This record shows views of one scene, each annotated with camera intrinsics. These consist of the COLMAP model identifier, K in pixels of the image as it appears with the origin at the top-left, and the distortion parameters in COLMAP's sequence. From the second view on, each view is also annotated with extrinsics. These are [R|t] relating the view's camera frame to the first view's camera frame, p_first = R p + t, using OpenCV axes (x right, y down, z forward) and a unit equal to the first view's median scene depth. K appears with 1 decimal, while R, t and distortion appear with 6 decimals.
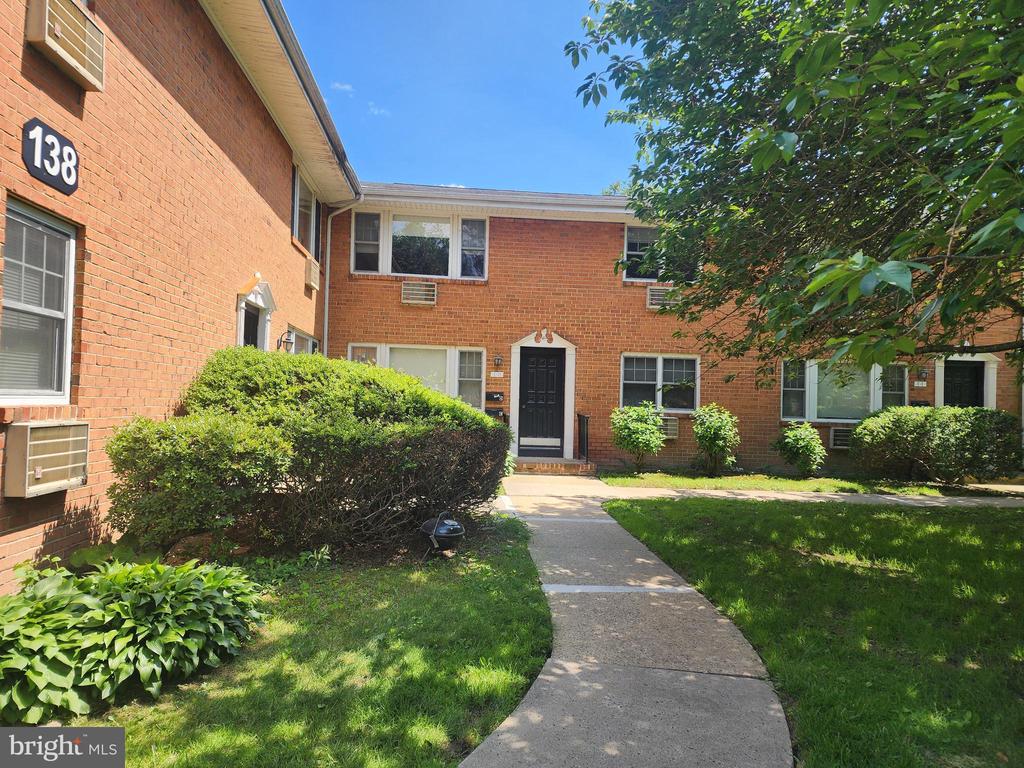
lens RADIAL K [[689.2, 0, 512.0], [0, 689.2, 384.0], [0, 0, 1]] dist [0.001493, 0.000797]
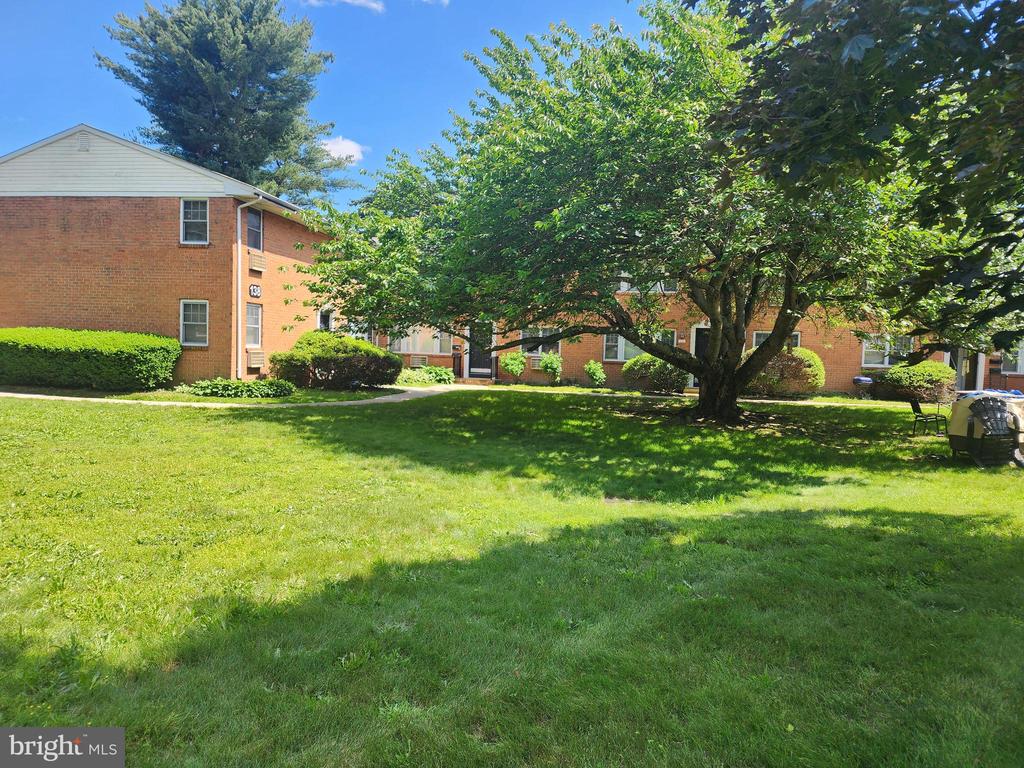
lens RADIAL K [[689.2, 0, 512.0], [0, 689.2, 384.0], [0, 0, 1]] dist [0.001493, 0.000797]
pose [[0.966610, 0.022714, -0.255243, 1.886194], [-0.003630, 0.997178, 0.074992, -0.068233], [0.256226, -0.071562, 0.963964, -2.629915]]
